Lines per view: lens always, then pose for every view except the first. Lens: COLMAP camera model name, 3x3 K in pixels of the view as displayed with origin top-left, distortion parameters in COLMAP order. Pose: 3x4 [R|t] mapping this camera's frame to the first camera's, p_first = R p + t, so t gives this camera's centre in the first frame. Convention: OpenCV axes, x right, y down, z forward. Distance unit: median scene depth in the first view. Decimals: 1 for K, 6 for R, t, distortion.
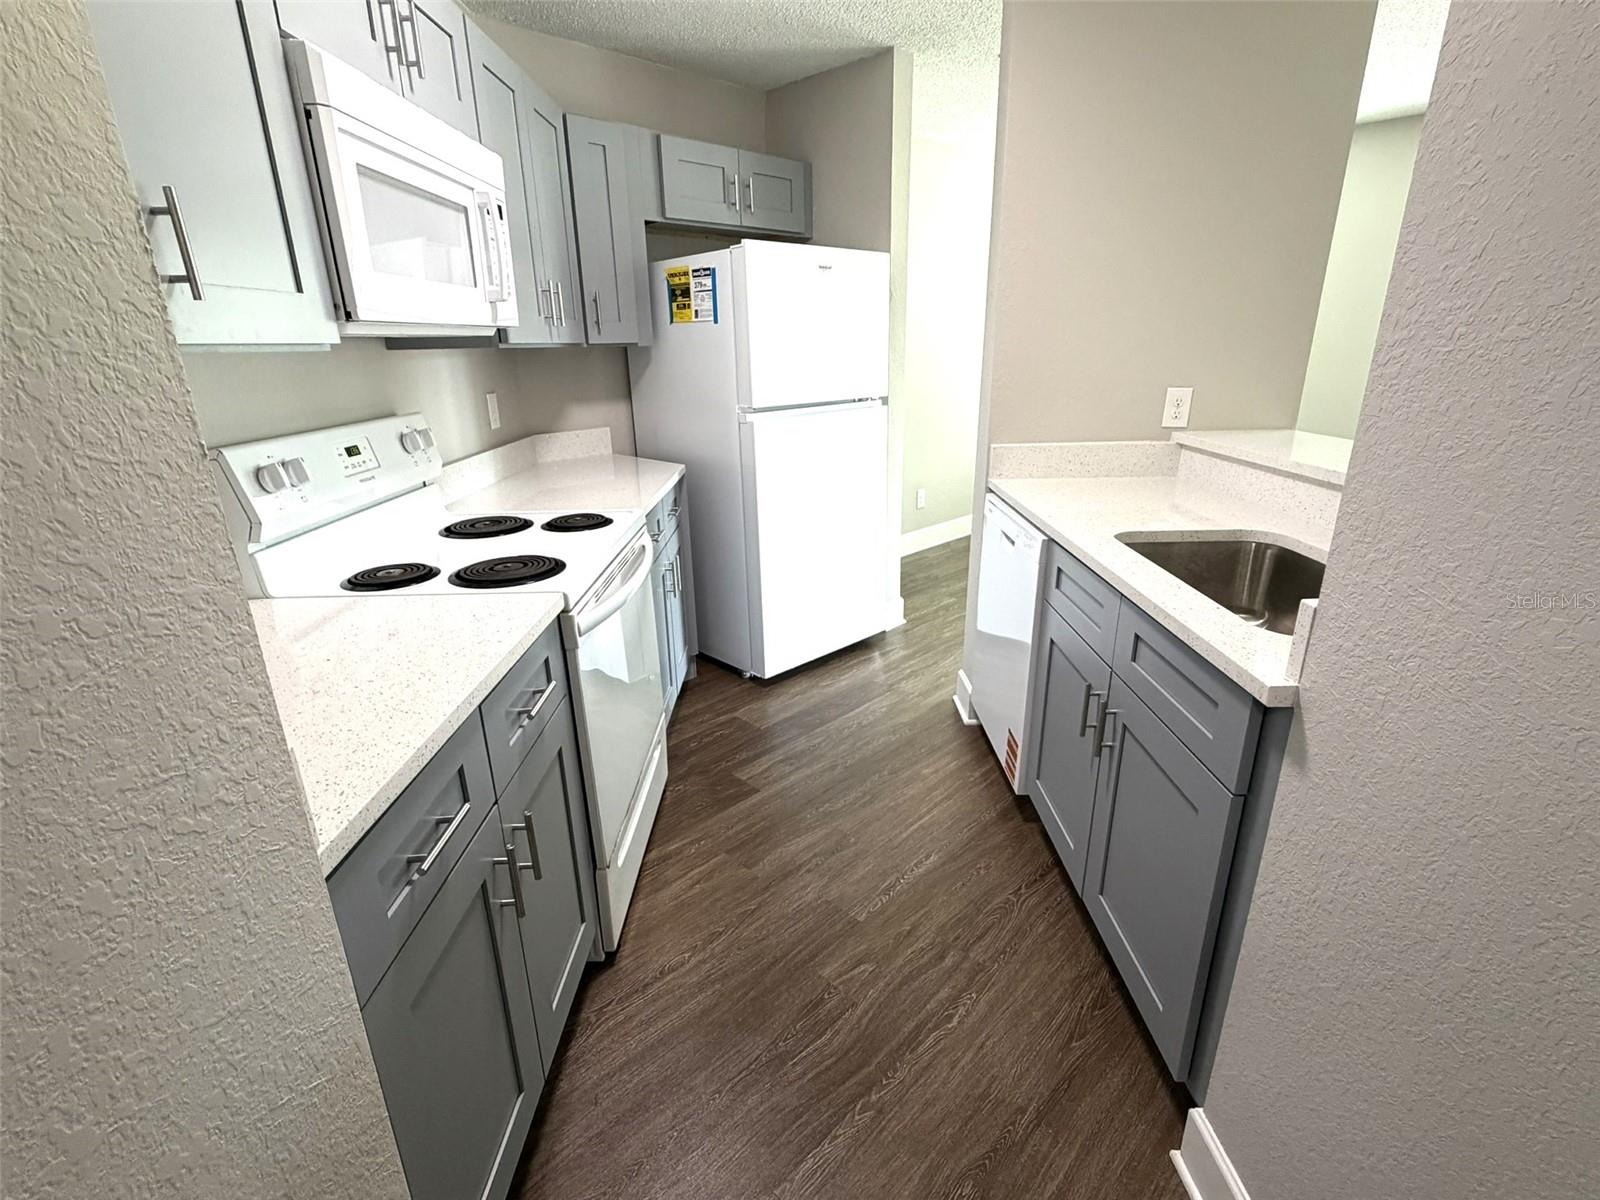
lens RADIAL K [[743.3, 0, 793.2], [0, 743.3, 598.3], [0, 0, 1]] dist [-0.001062, -0.000355]
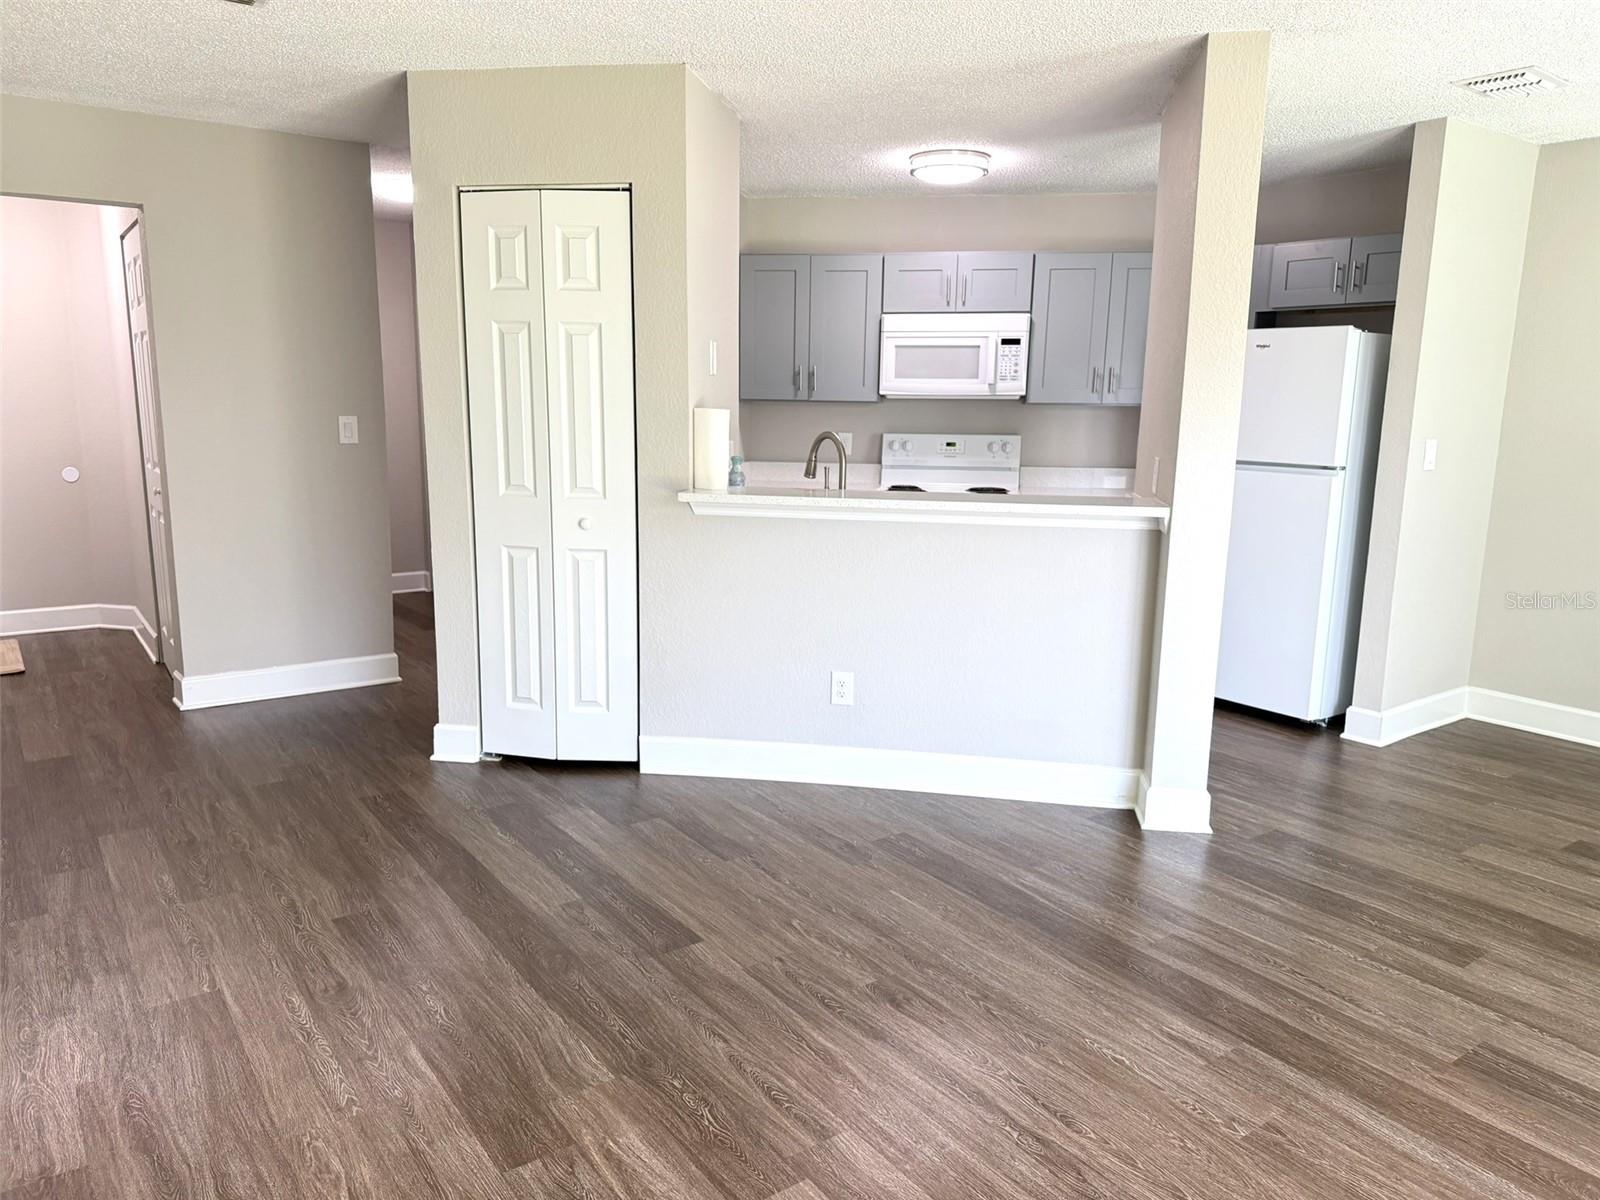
lens RADIAL K [[1137.3, 0, 796.9], [0, 1137.3, 608.9], [0, 0, 1]] dist [0.050175, -0.056669]
pose [[-0.148939, 0.204612, -0.967446, 3.041971], [-0.329023, 0.912357, 0.243615, -0.433251], [0.932502, 0.354596, -0.068564, 0.952259]]
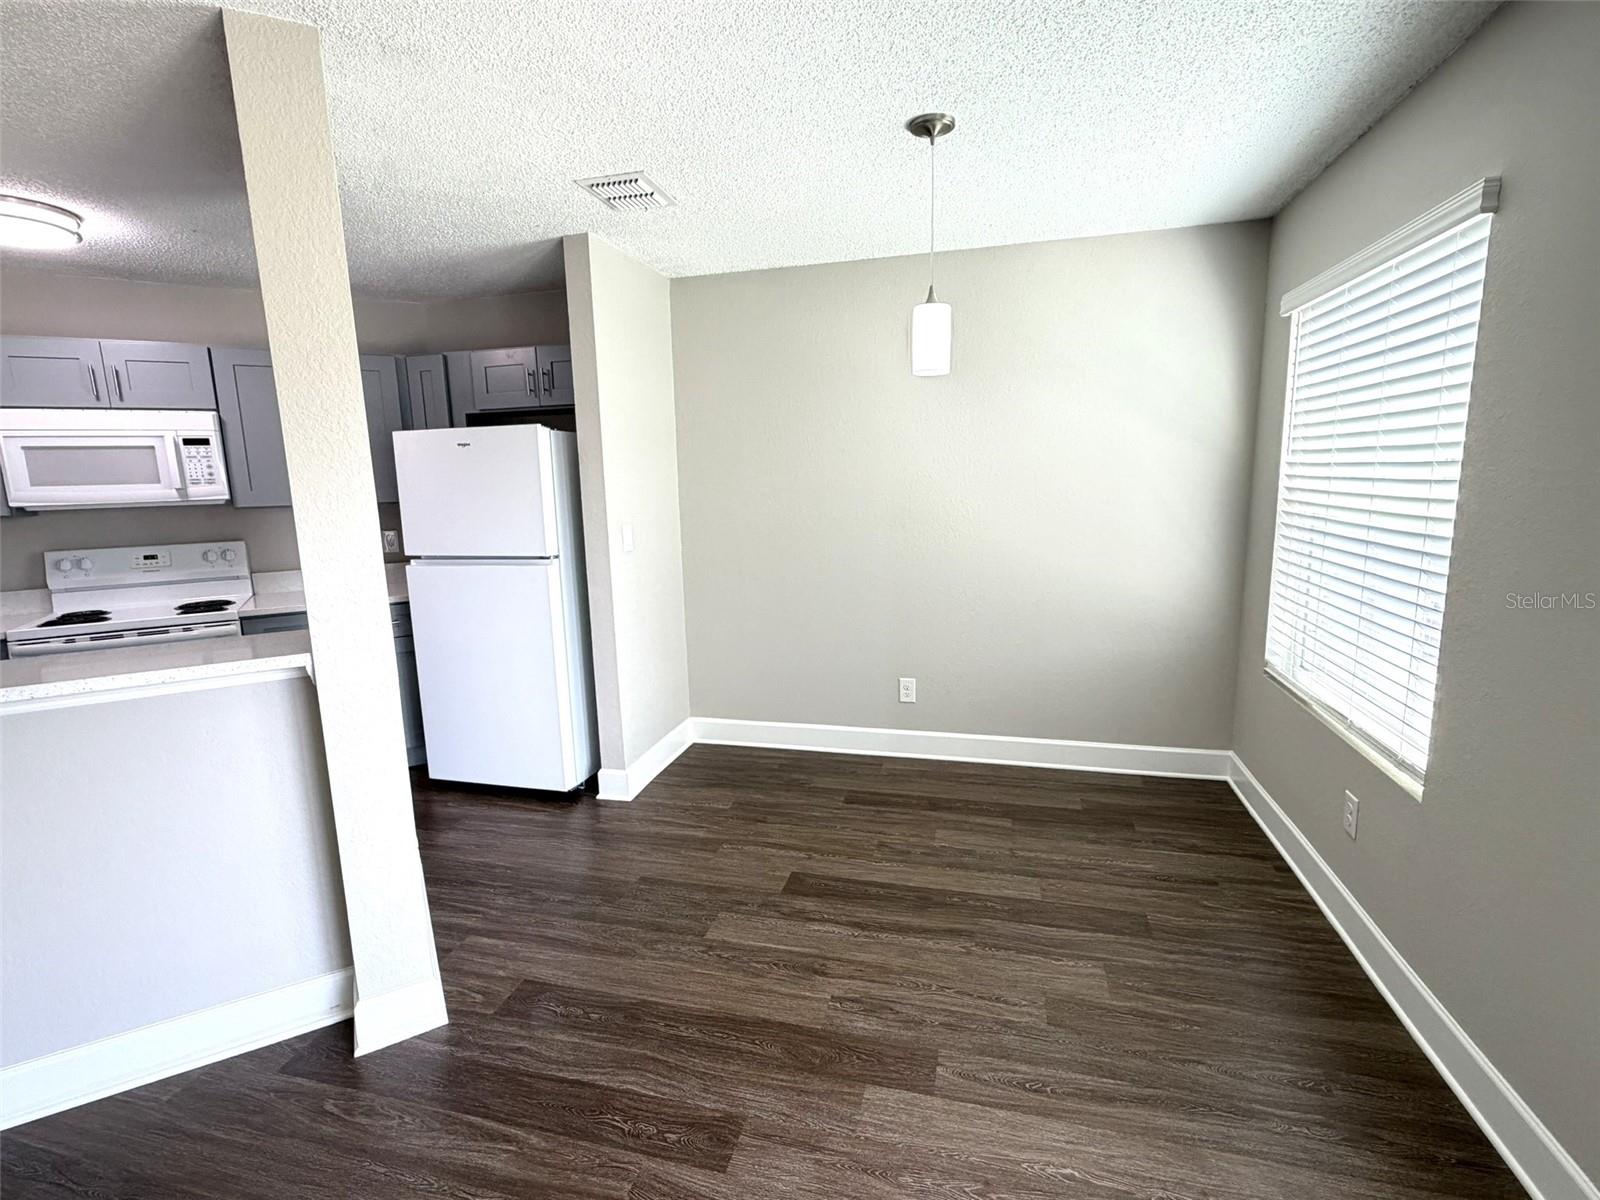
lens RADIAL K [[752.7, 0, 808.5], [0, 752.7, 604.5], [0, 0, 1]] dist [-0.000844, 0.000124]
pose [[0.521187, 0.154194, -0.839398, 2.133608], [-0.262083, 0.964936, 0.014527, -0.574433], [0.812205, 0.212421, 0.543324, 1.349119]]
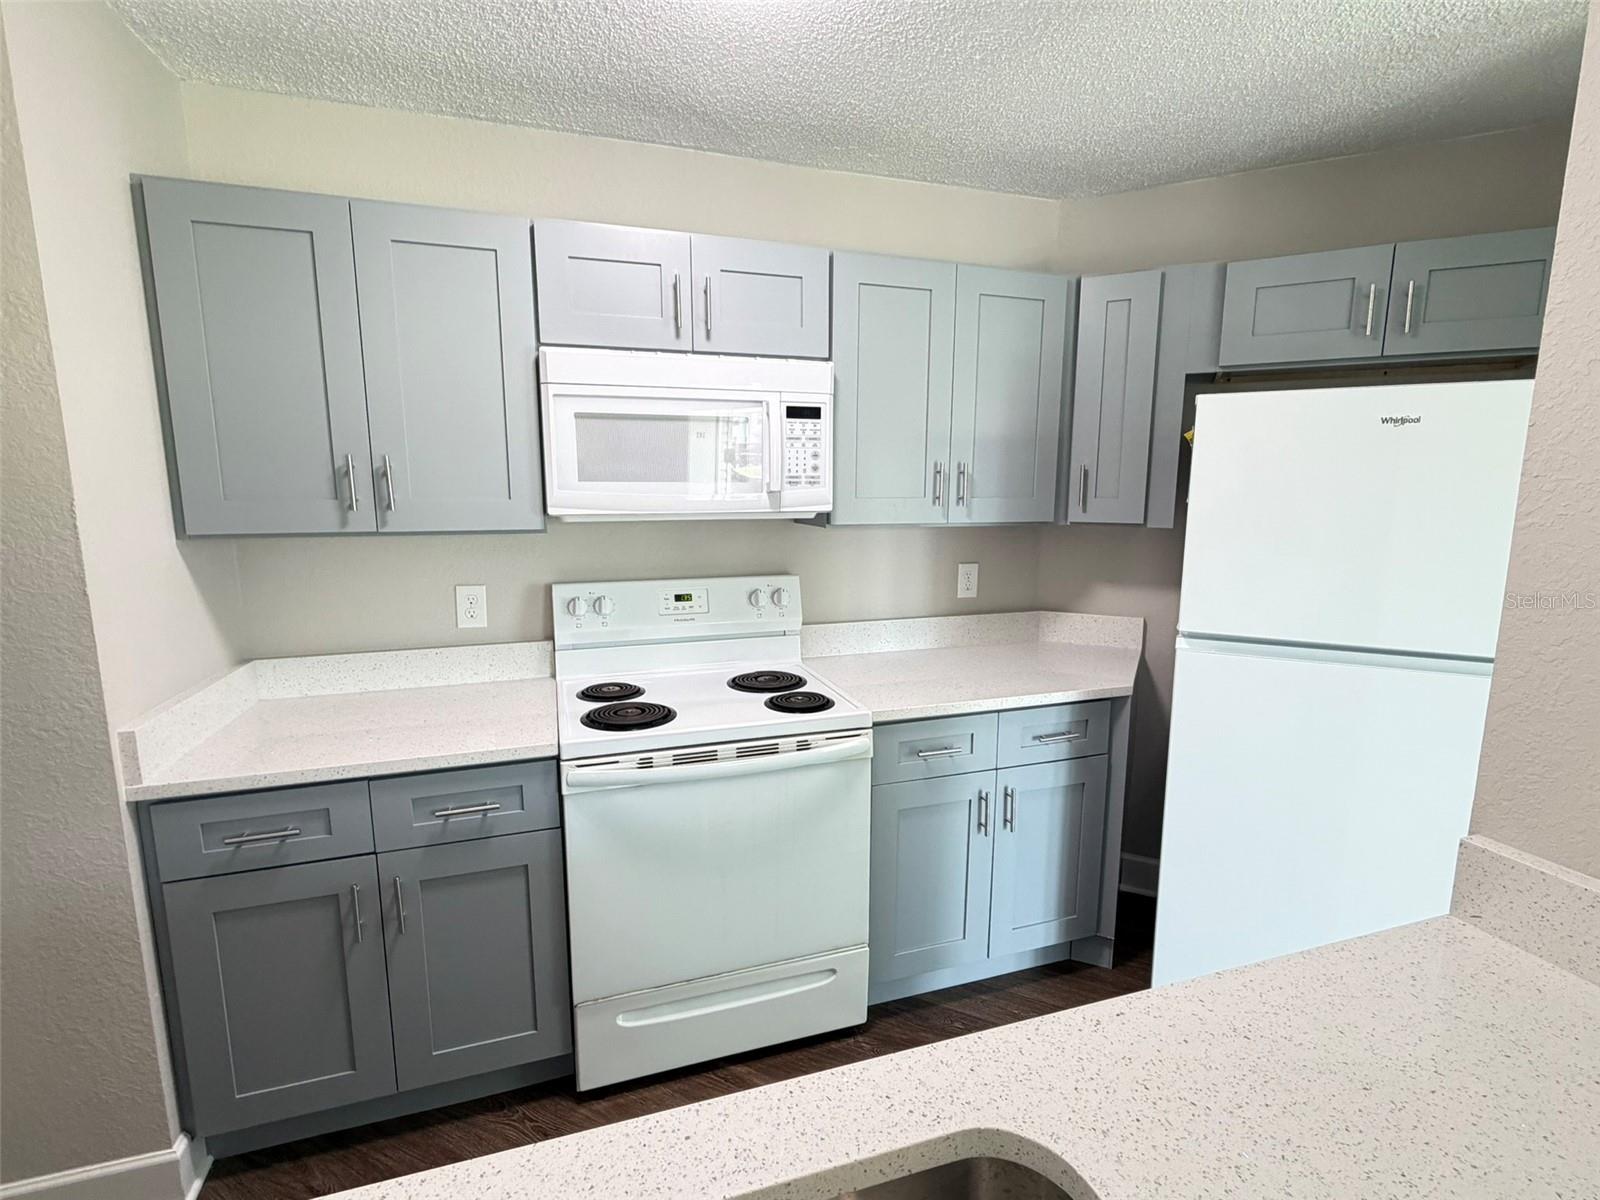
lens RADIAL K [[752.7, 0, 808.5], [0, 752.7, 604.5], [0, 0, 1]] dist [-0.000844, 0.000124]
pose [[0.321671, 0.174592, -0.930616, 0.713241], [-0.316709, 0.946081, 0.068022, -0.340201], [0.892314, 0.272854, 0.359621, 0.701885]]
